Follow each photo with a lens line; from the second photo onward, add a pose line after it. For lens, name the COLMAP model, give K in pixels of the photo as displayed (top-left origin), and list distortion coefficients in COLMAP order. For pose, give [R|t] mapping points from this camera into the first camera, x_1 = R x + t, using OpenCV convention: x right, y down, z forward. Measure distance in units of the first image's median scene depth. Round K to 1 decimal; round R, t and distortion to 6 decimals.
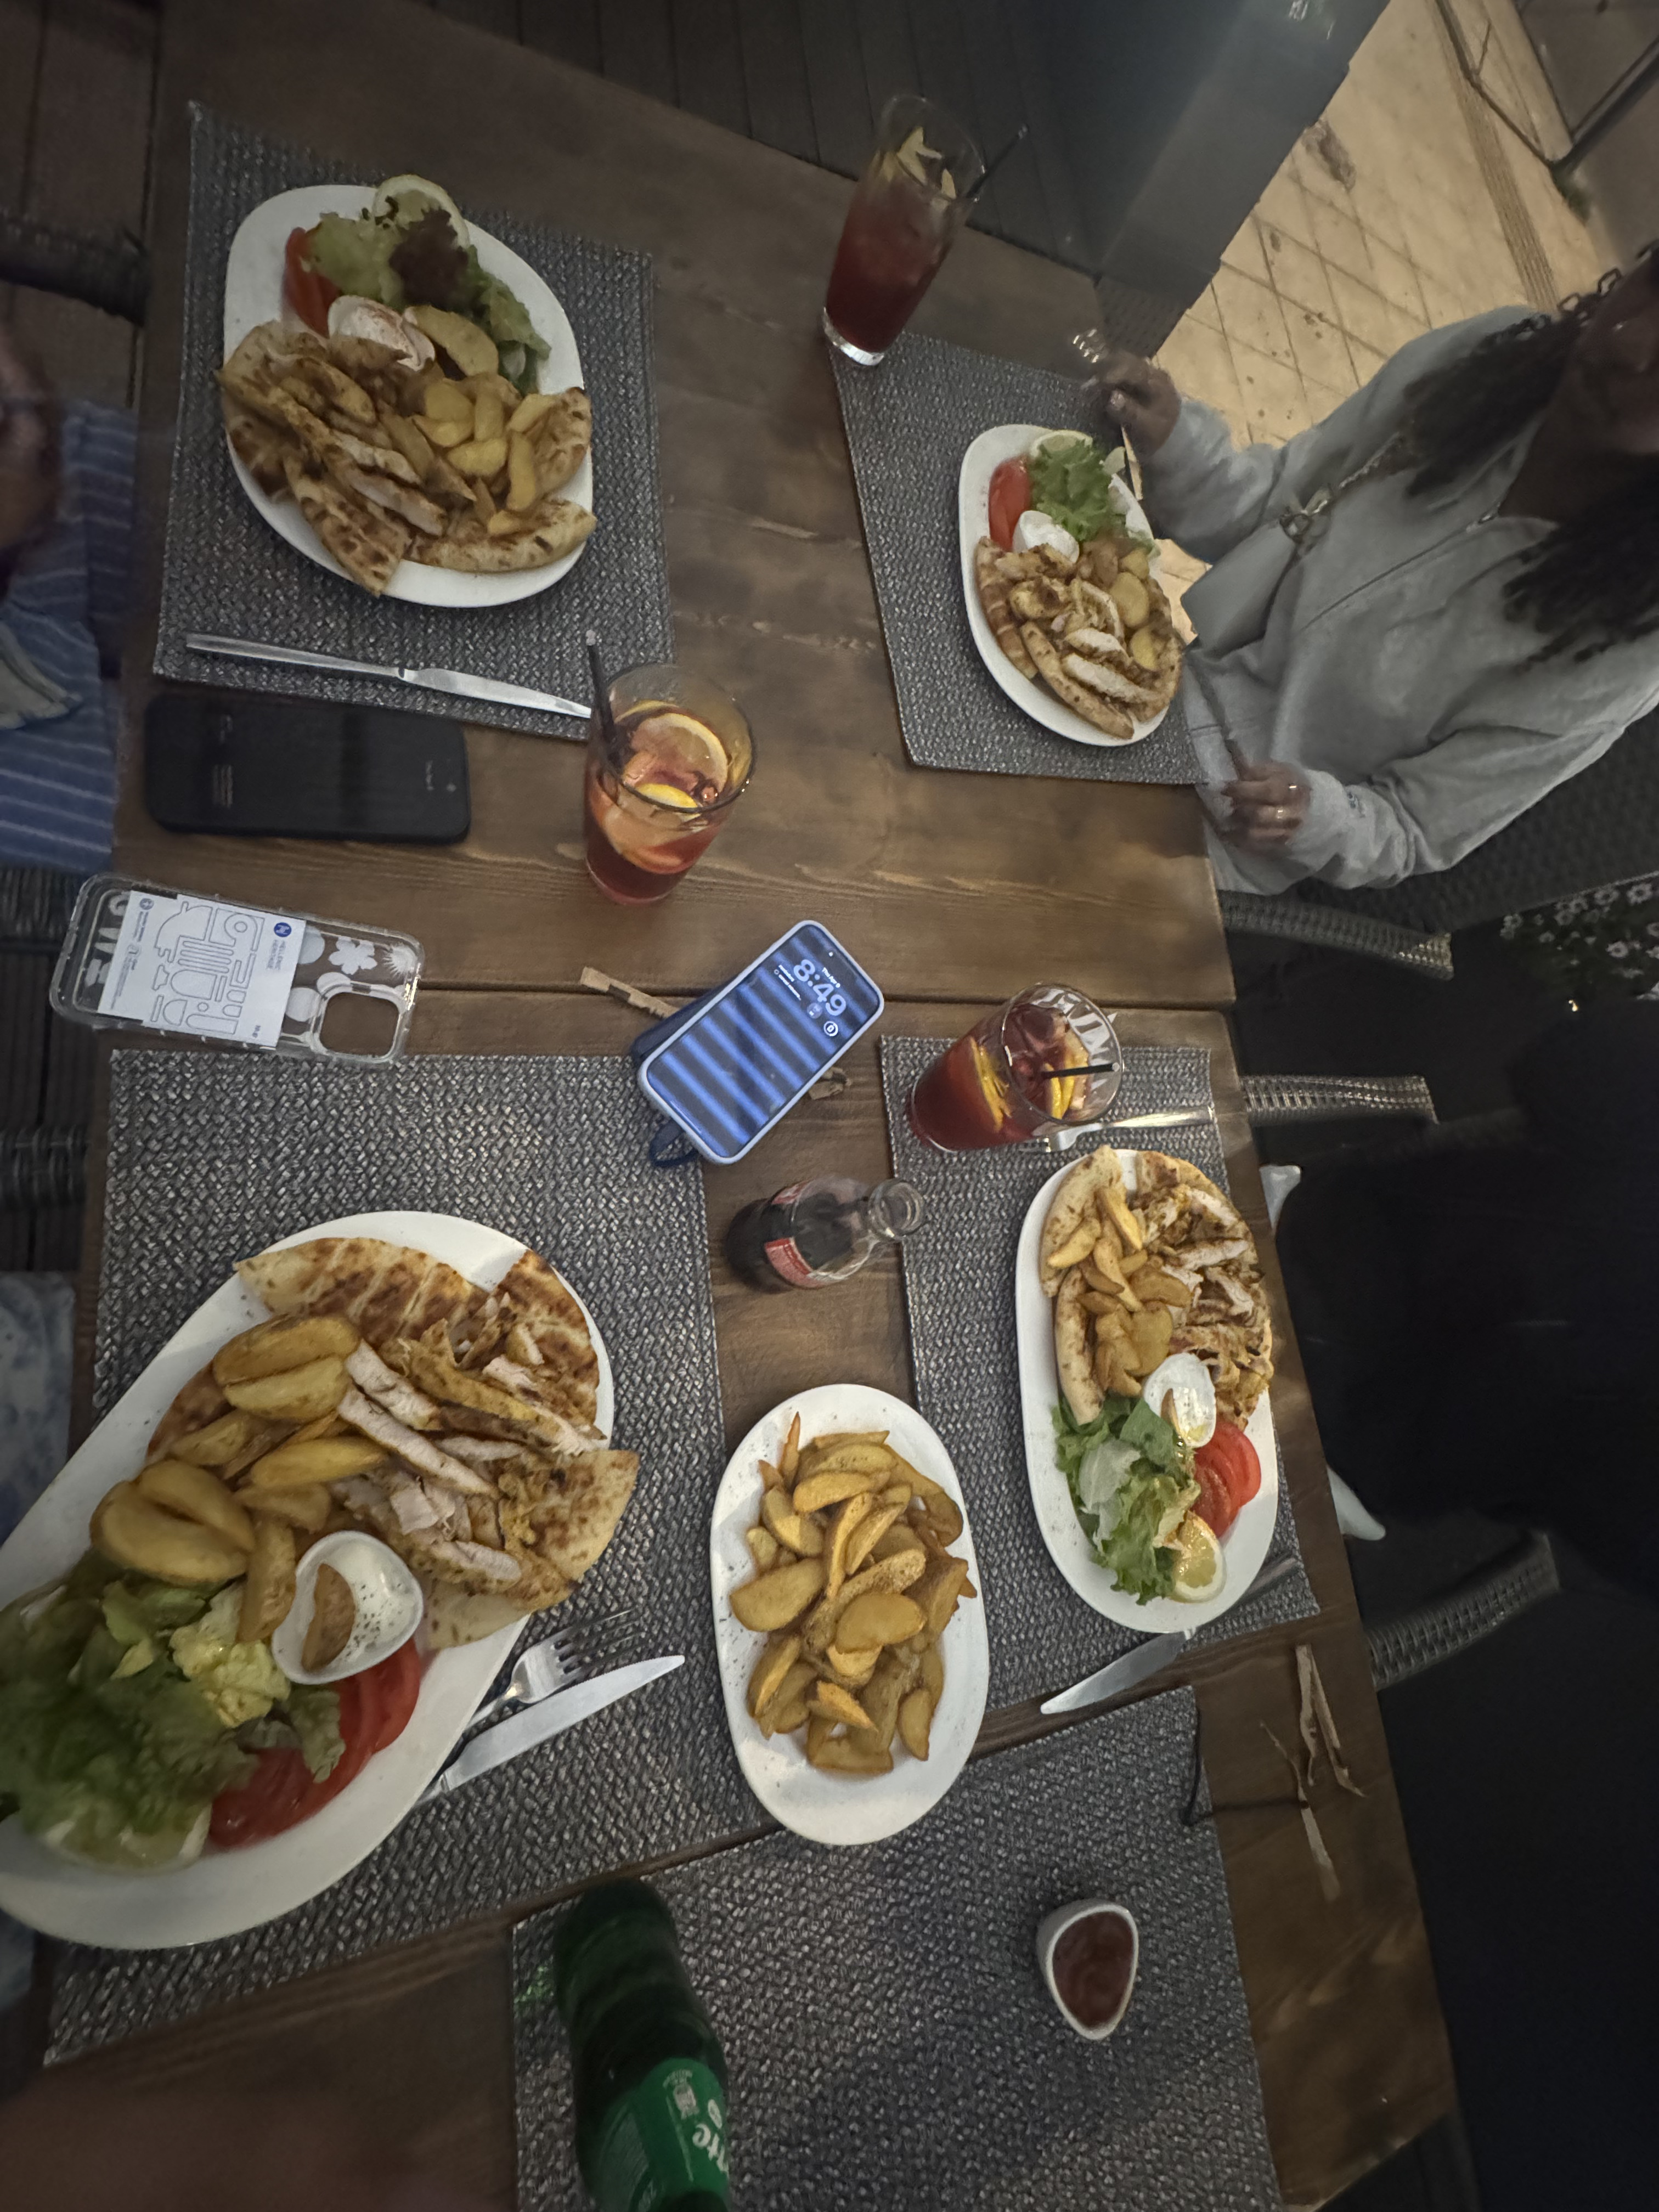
lens RADIAL K [[898.9, 0, 826.7], [0, 898.9, 1106.8], [0, 0, 1]] dist [-0.002495, -0.000662]
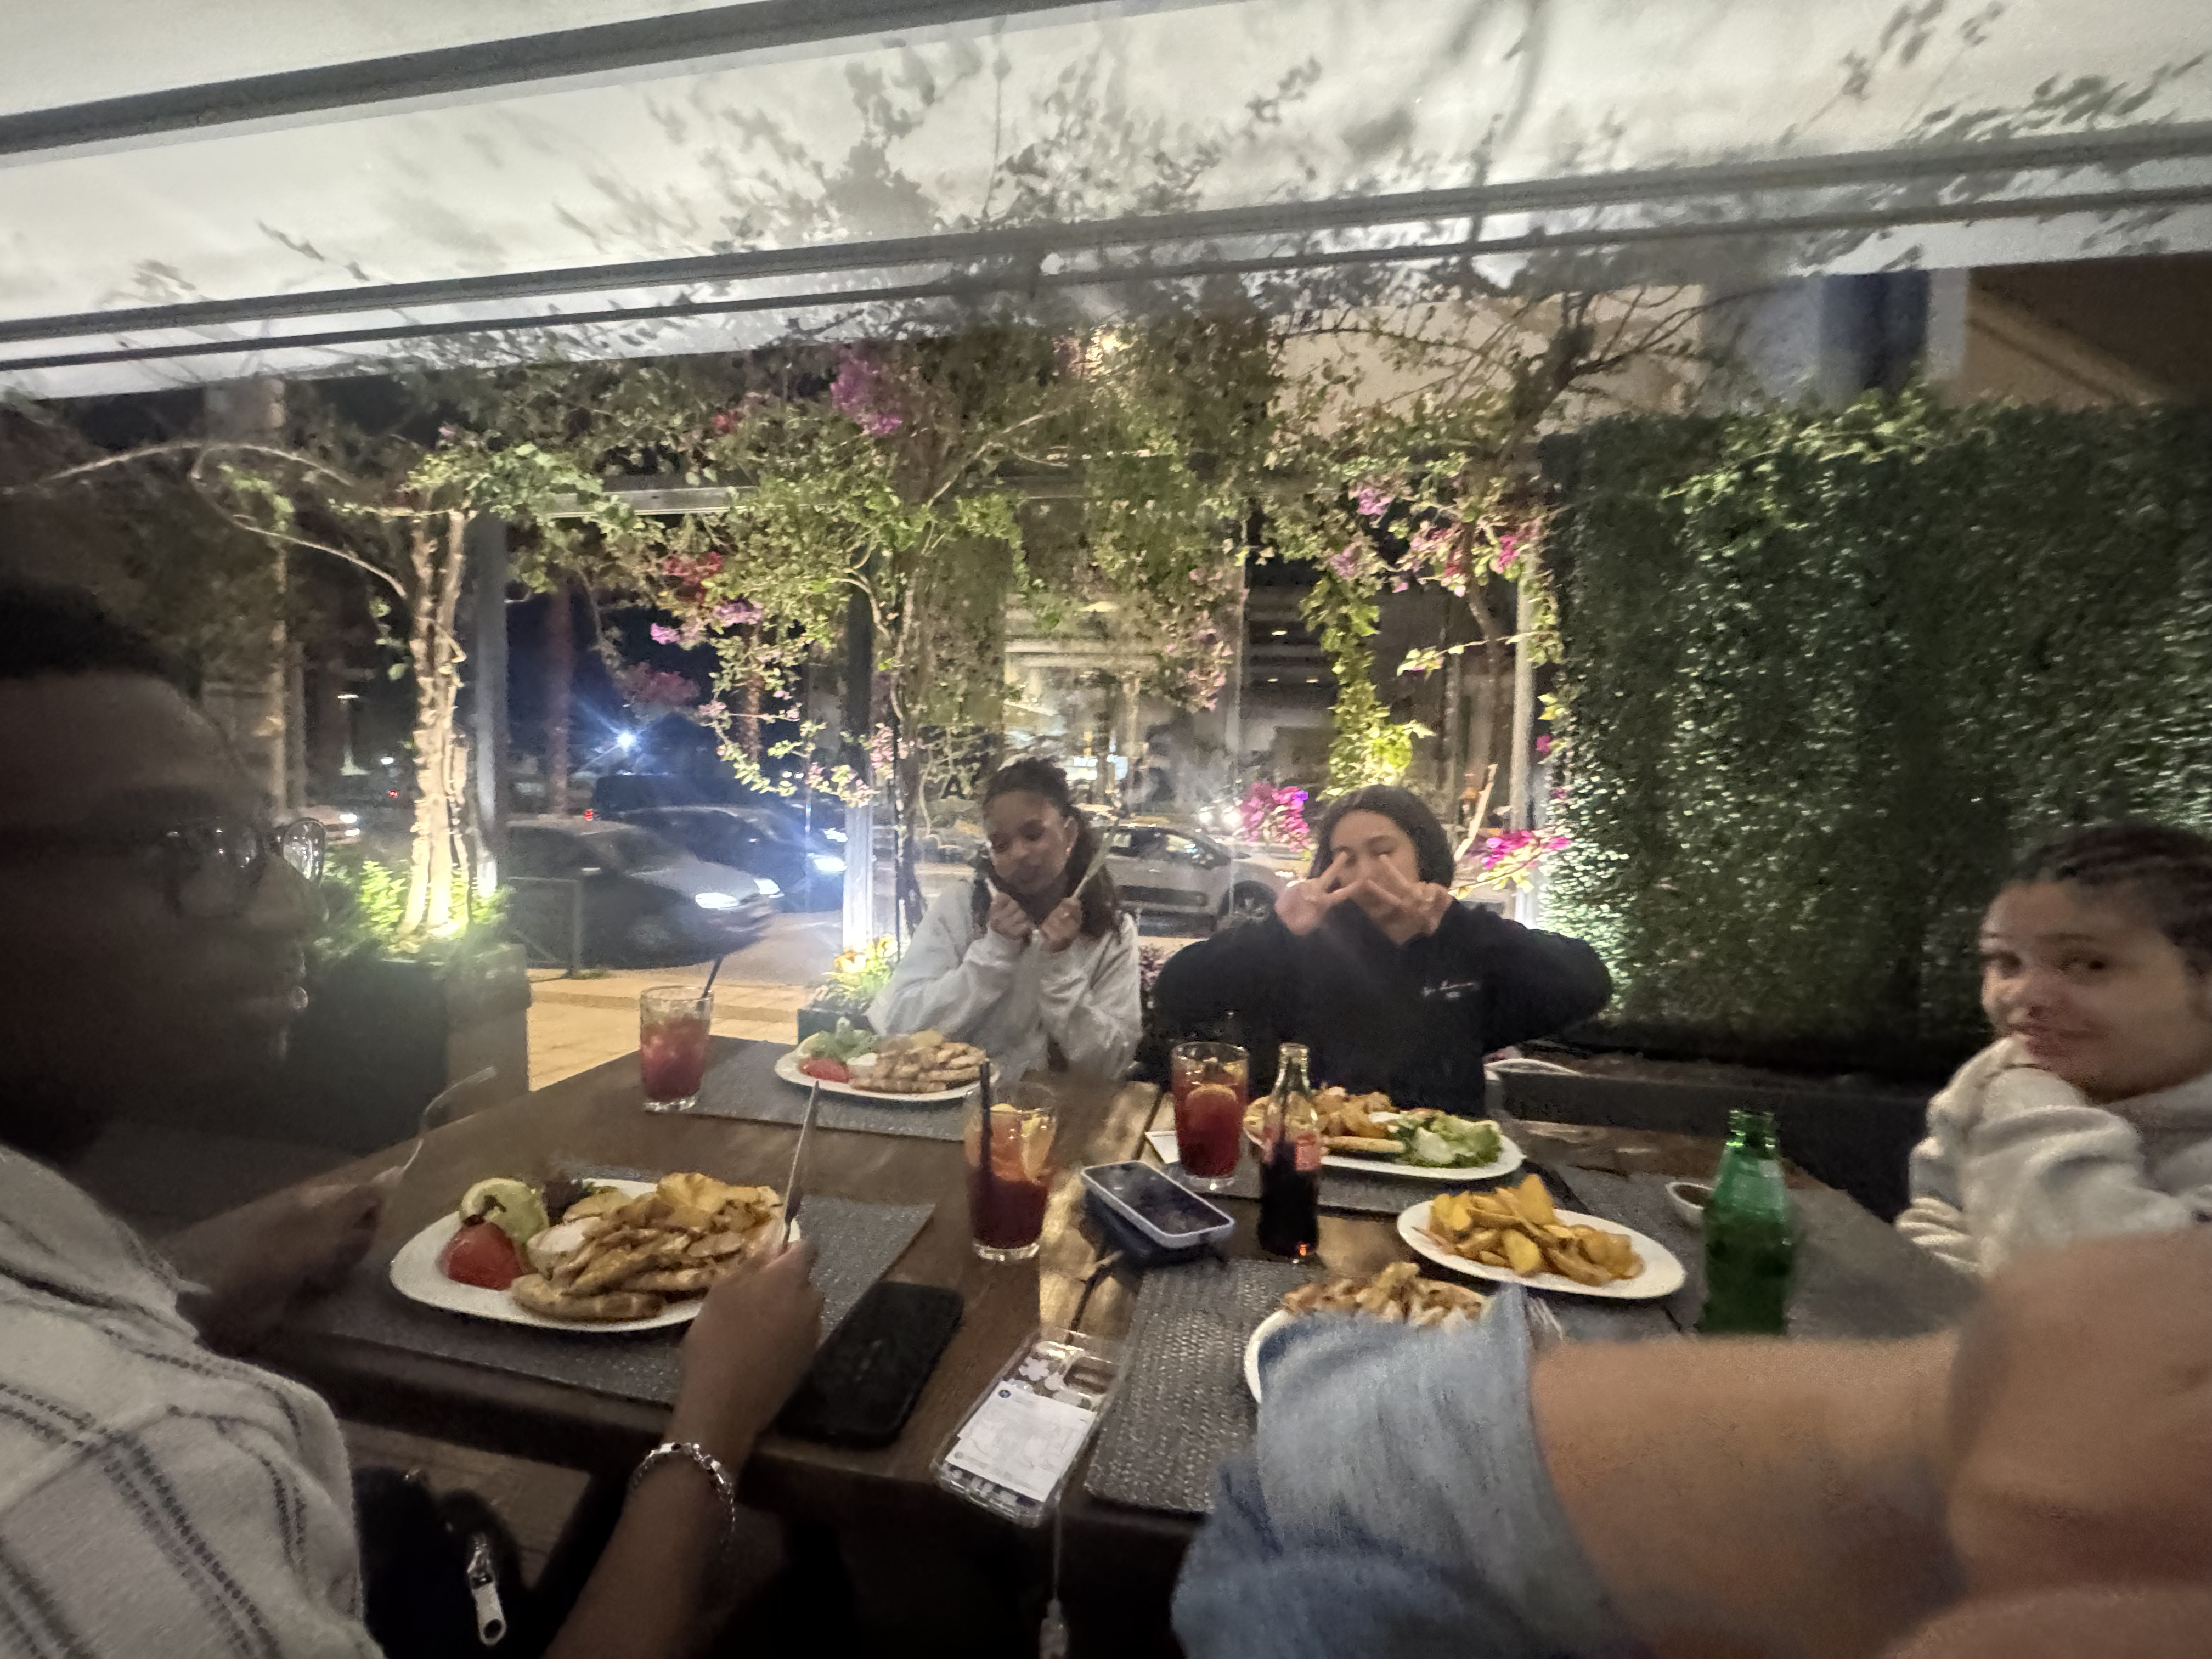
lens RADIAL K [[902.1, 0, 1100.6], [0, 902.1, 823.6], [0, 0, 1]] dist [-0.004437, -0.000193]
pose [[0.290527, -0.386511, 0.875330, -1.469973], [0.942470, 0.273676, -0.191967, -0.051797], [-0.165360, 0.880745, 0.443785, -0.299388]]
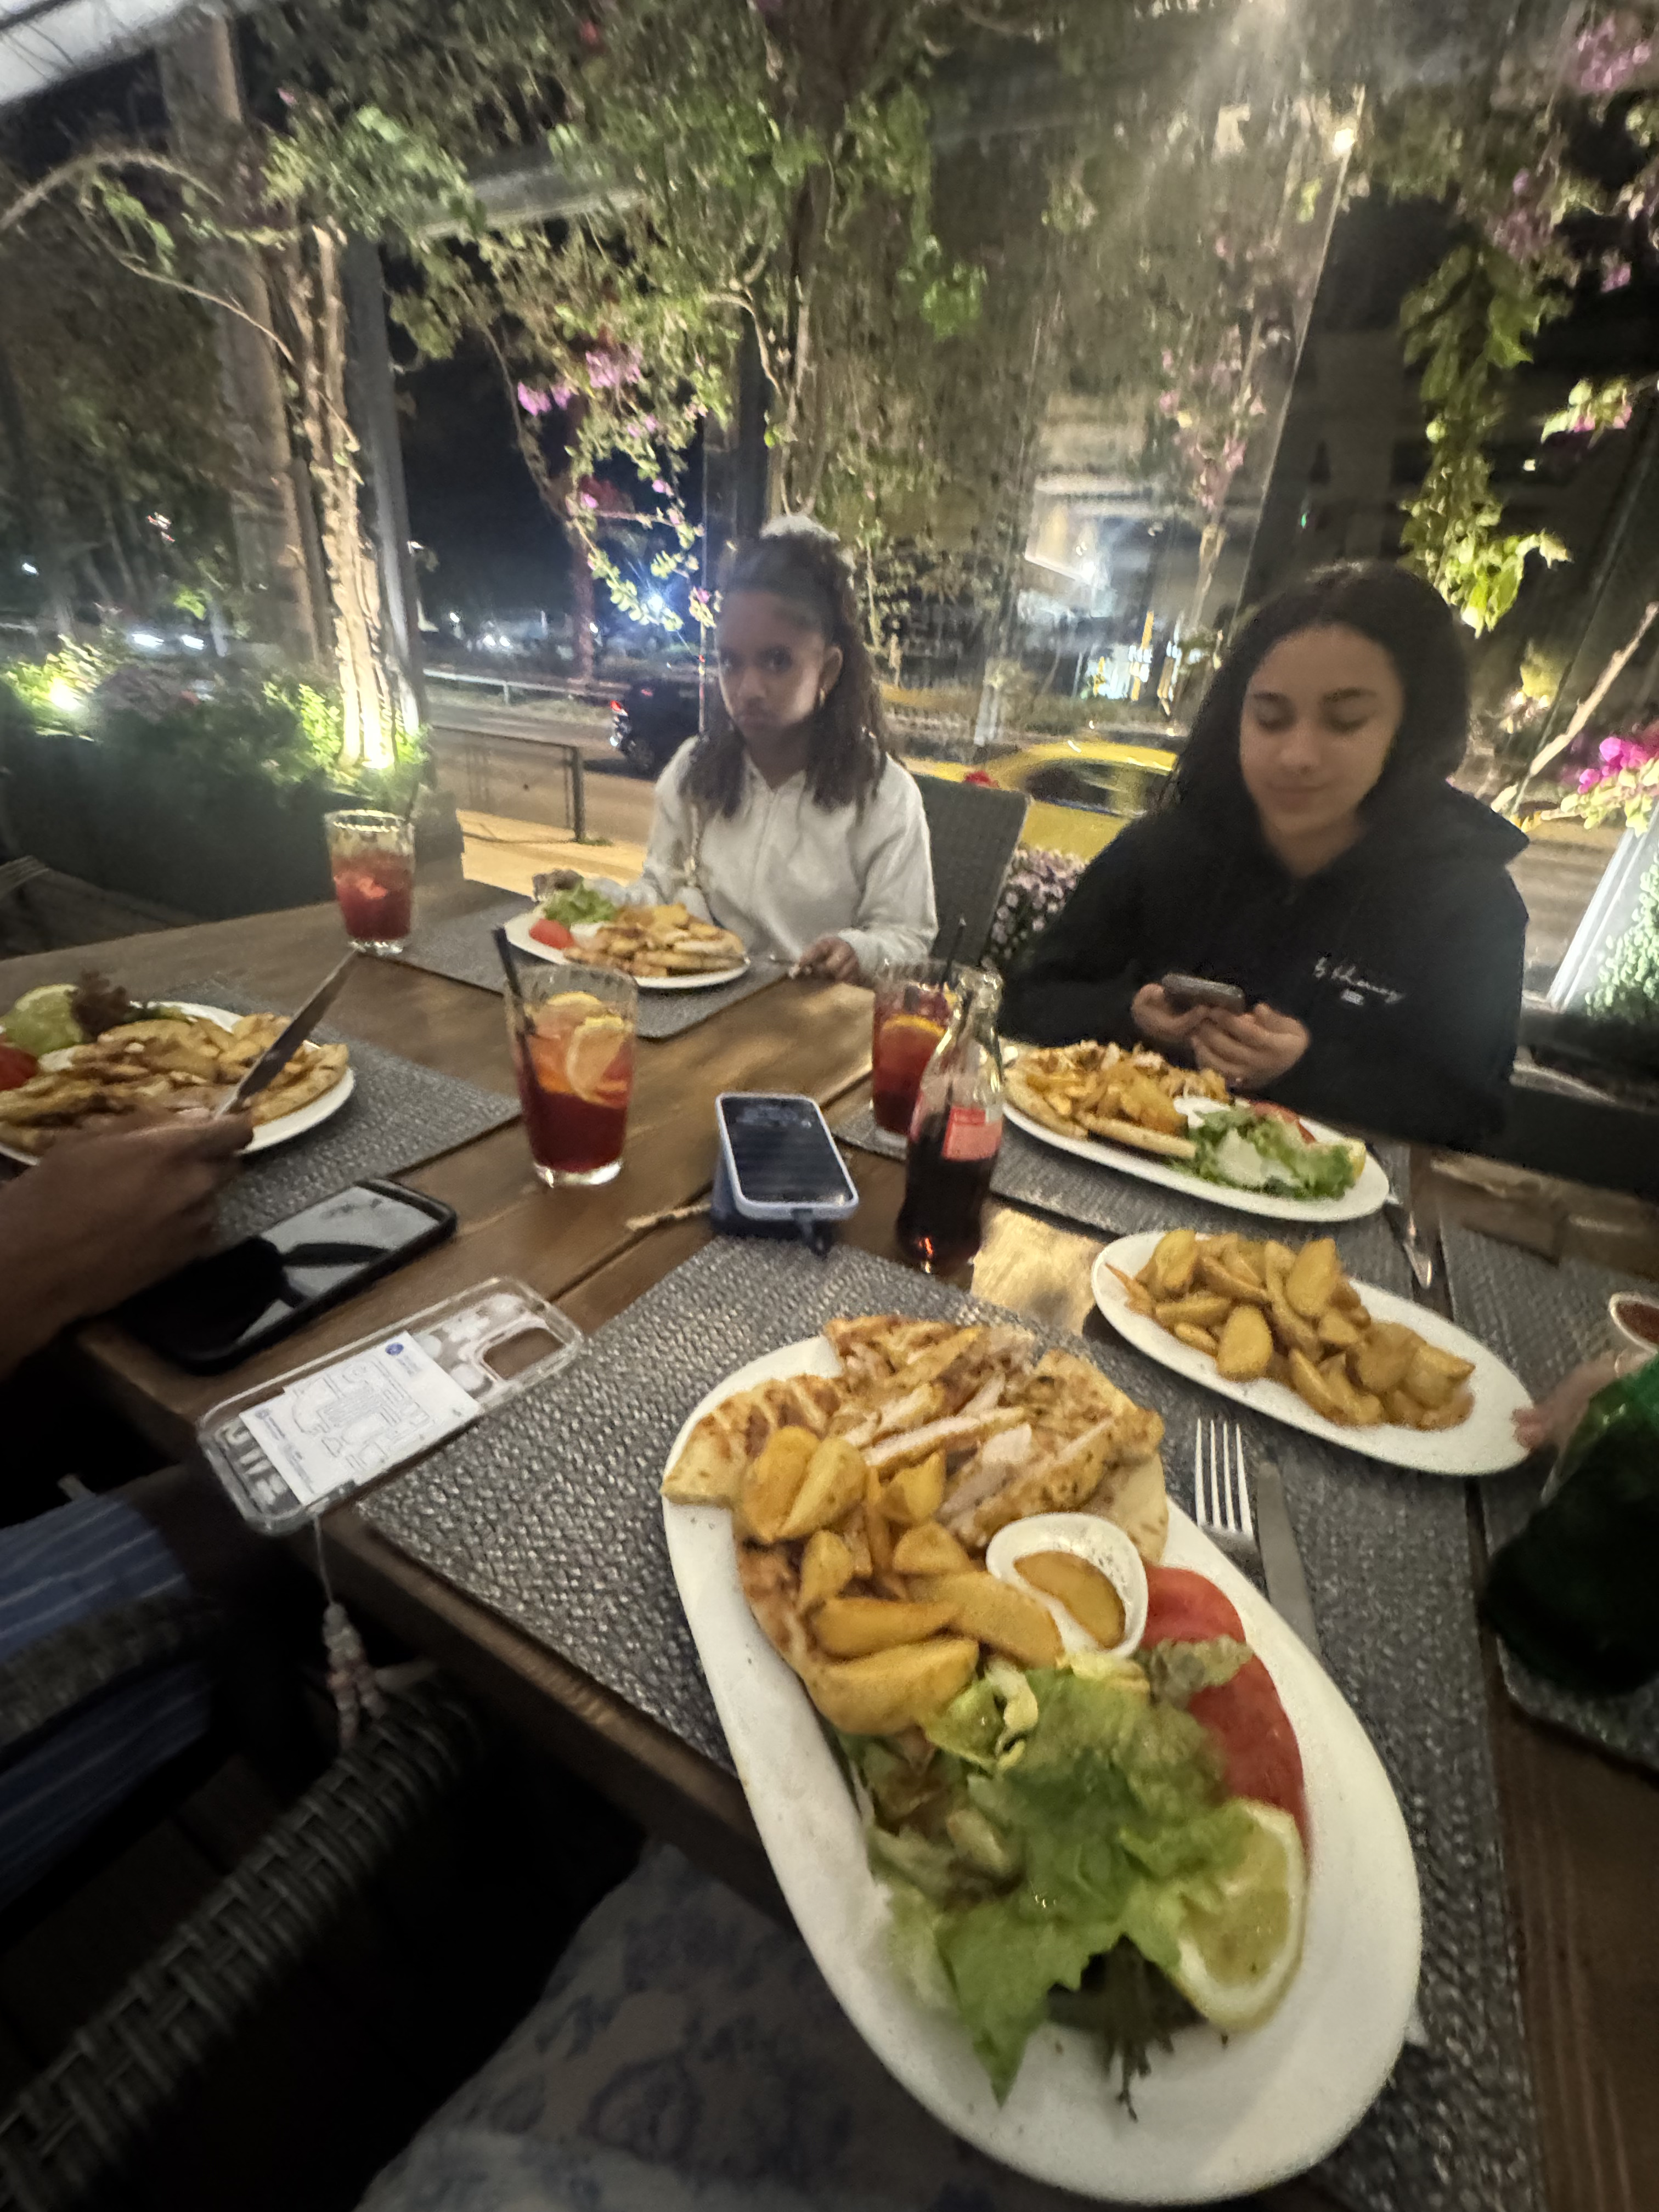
lens RADIAL K [[898.9, 0, 826.7], [0, 898.9, 1106.8], [0, 0, 1]] dist [-0.002495, -0.000662]
pose [[0.579197, -0.614399, 0.535765, -0.749742], [0.811631, 0.495959, -0.308676, 0.364088], [-0.076067, 0.613628, 0.785923, 0.072341]]
